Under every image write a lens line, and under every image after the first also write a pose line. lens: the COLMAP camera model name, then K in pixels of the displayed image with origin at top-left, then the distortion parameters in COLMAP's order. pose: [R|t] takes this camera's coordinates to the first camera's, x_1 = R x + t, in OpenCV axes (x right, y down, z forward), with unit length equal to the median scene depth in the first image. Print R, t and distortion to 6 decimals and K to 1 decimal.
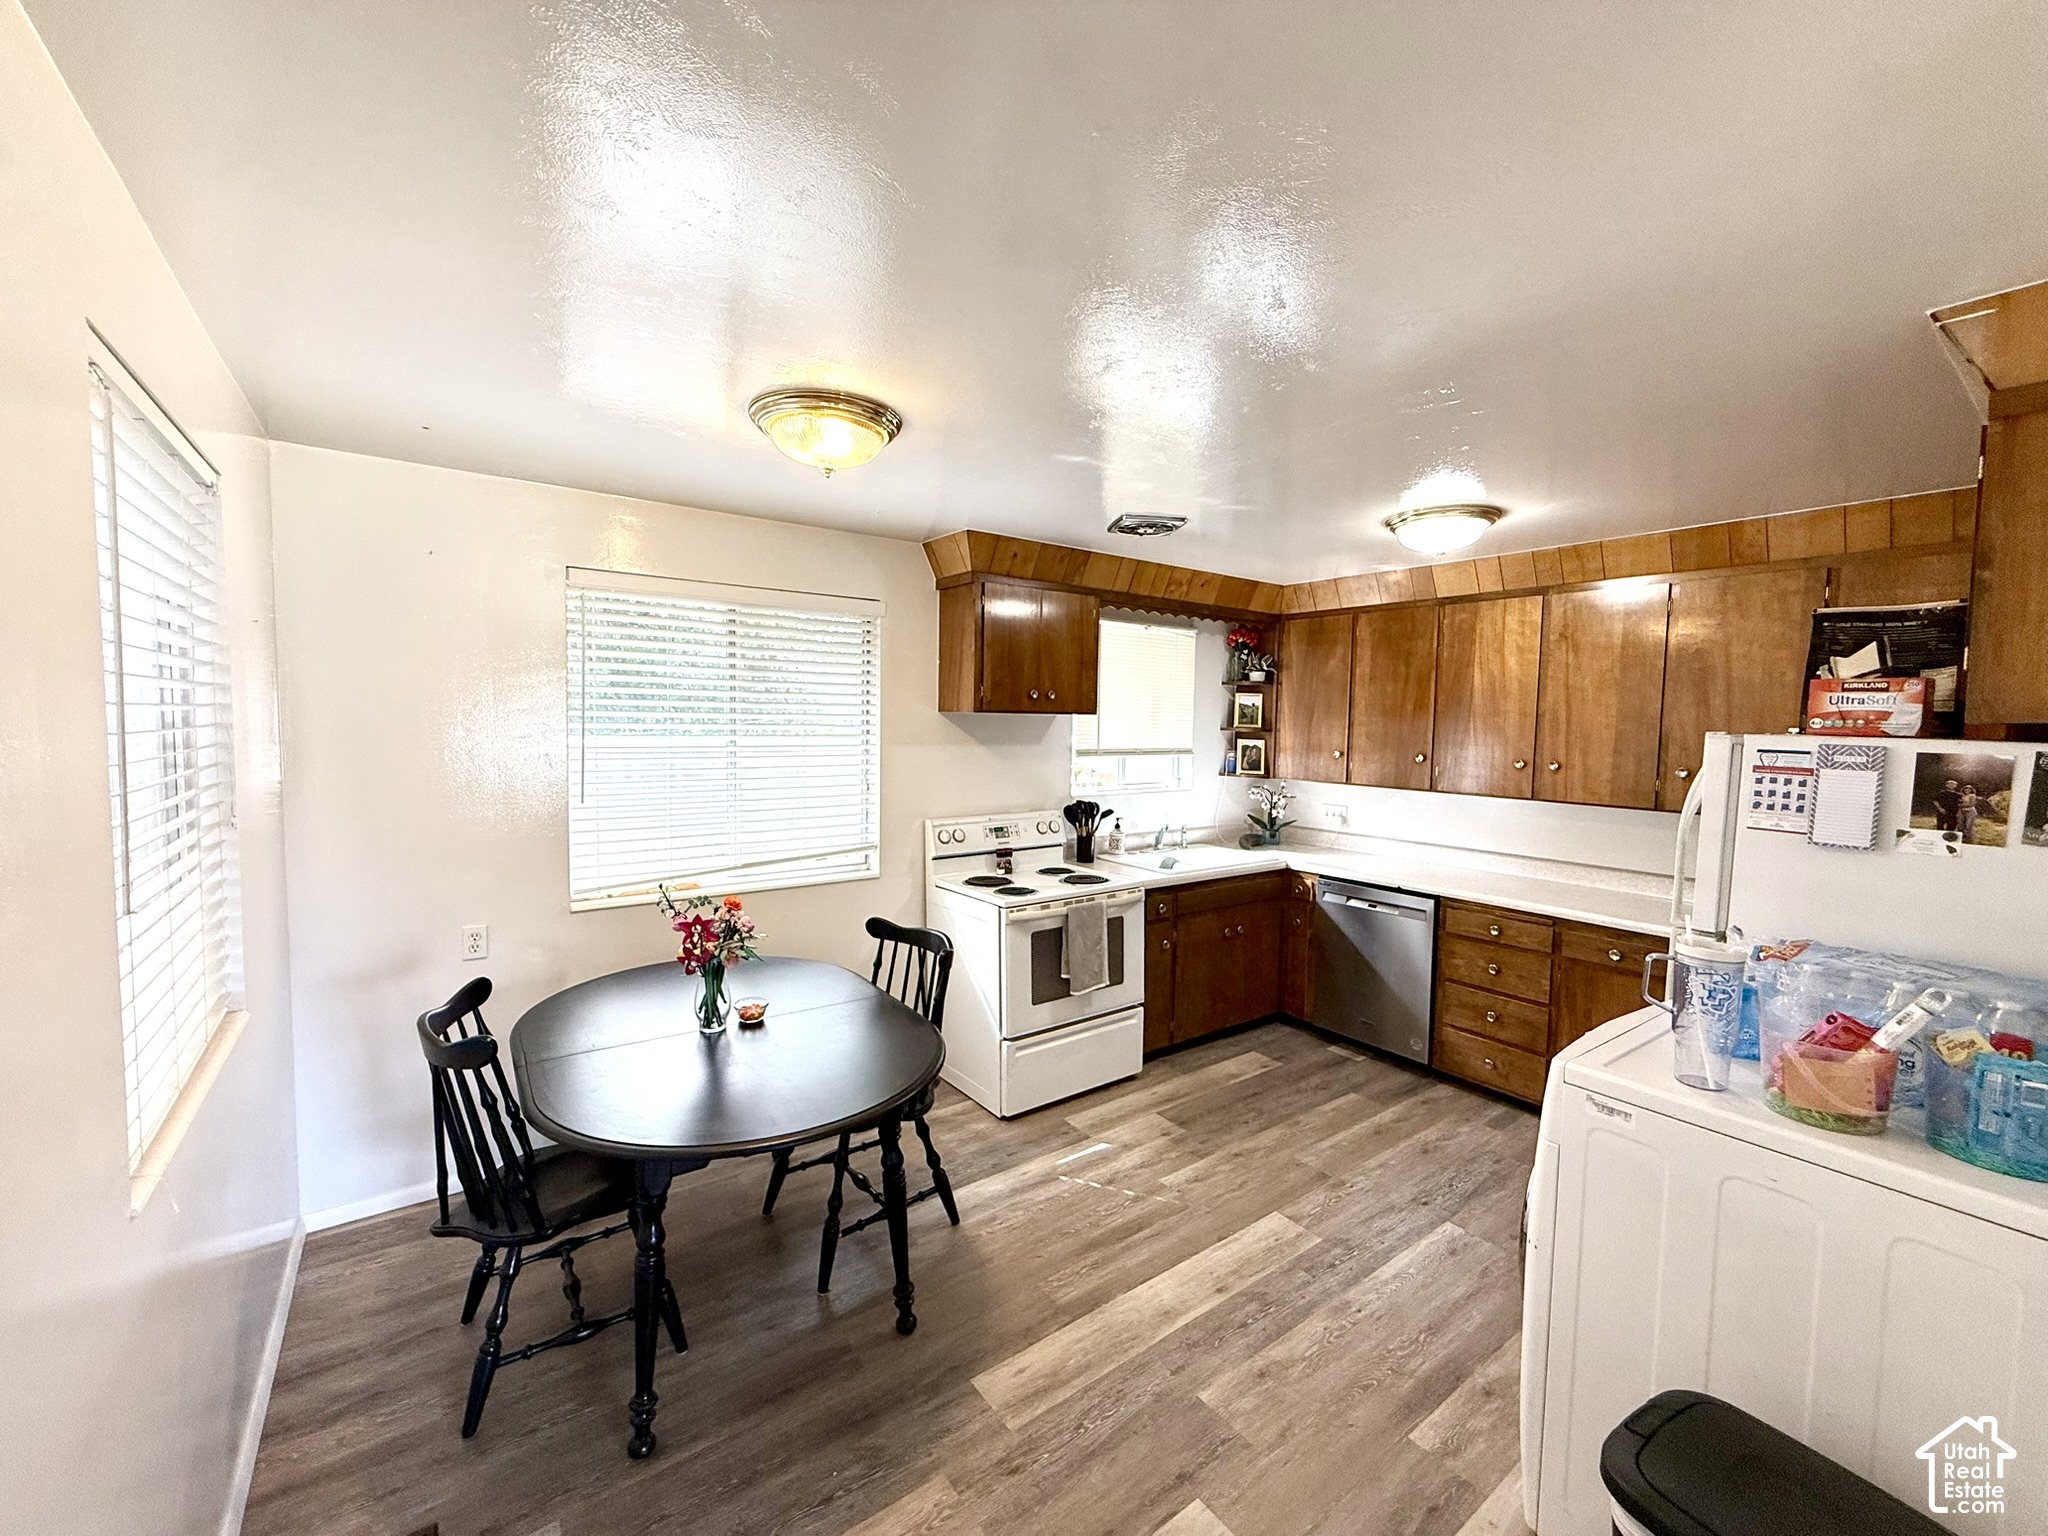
lens RADIAL K [[813.3, 0, 1017.2], [0, 813.3, 768.0], [0, 0, 1]] dist [0.000168, -0.000006]
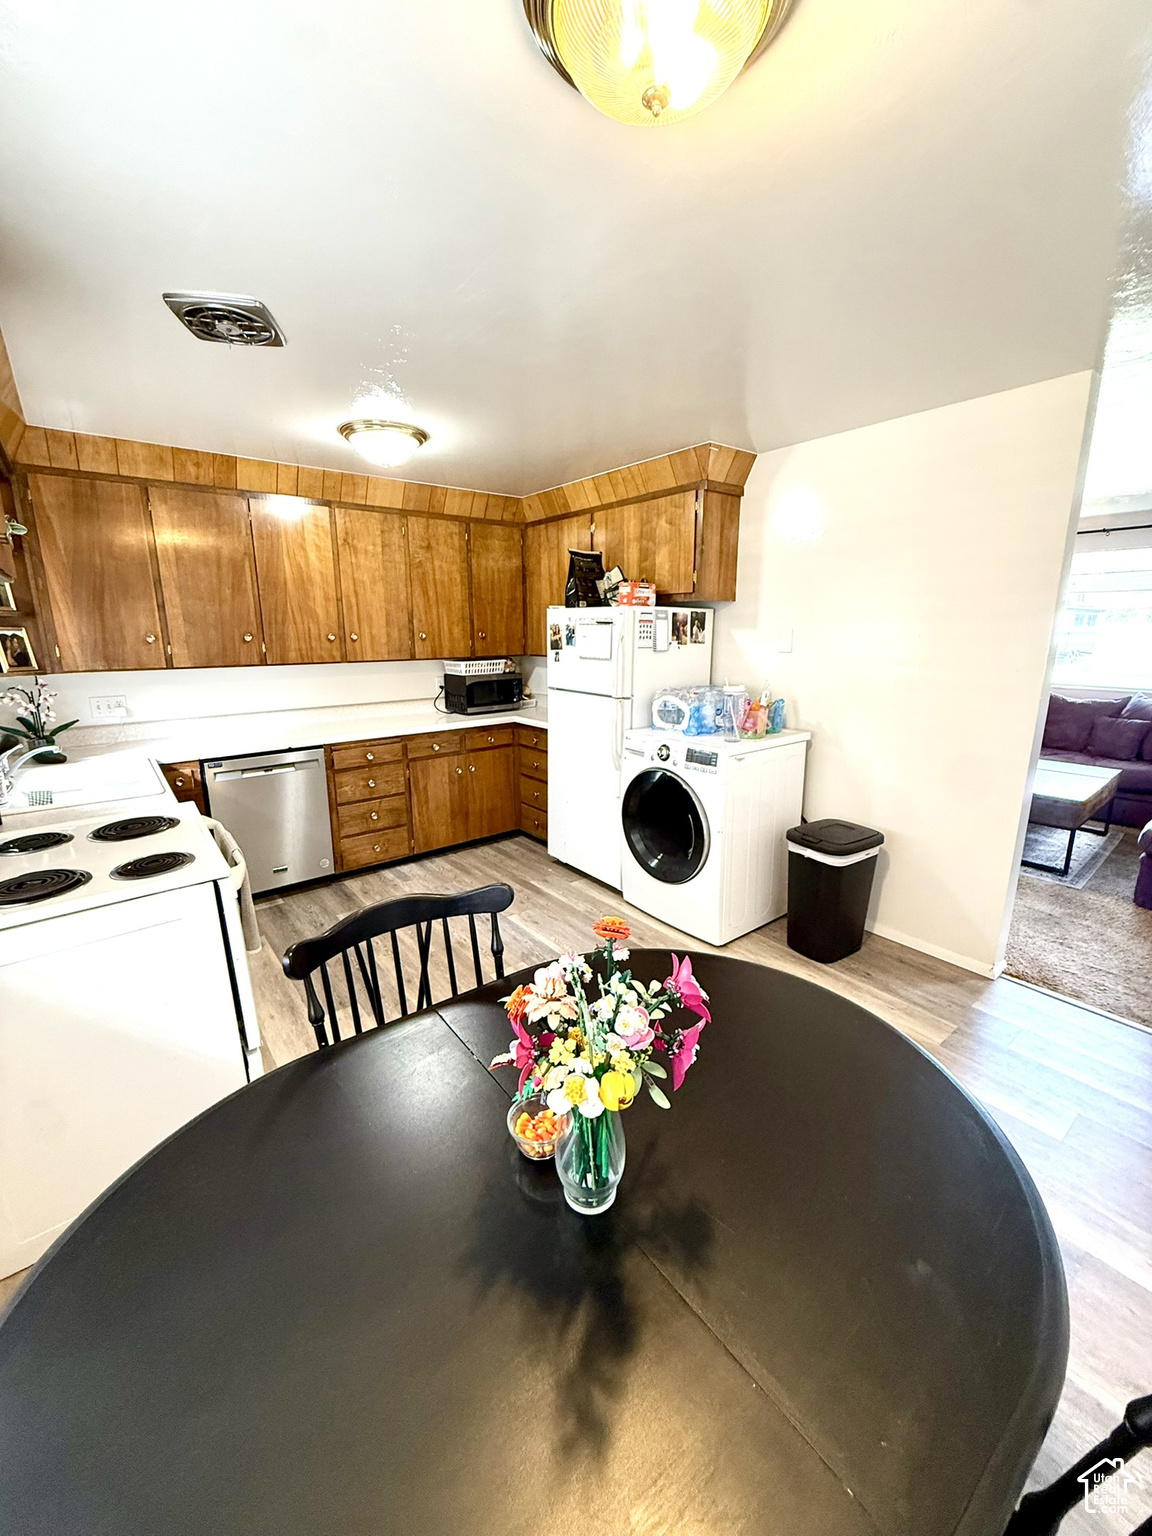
lens RADIAL K [[610.0, 0, 571.5], [0, 610.0, 761.7], [0, 0, 1]] dist [0.000168, -0.000006]
pose [[-0.040672, -0.234808, 0.971191, -0.460421], [0.065214, 0.969299, 0.237081, -0.019361], [-0.997042, 0.072977, -0.024110, 0.686880]]
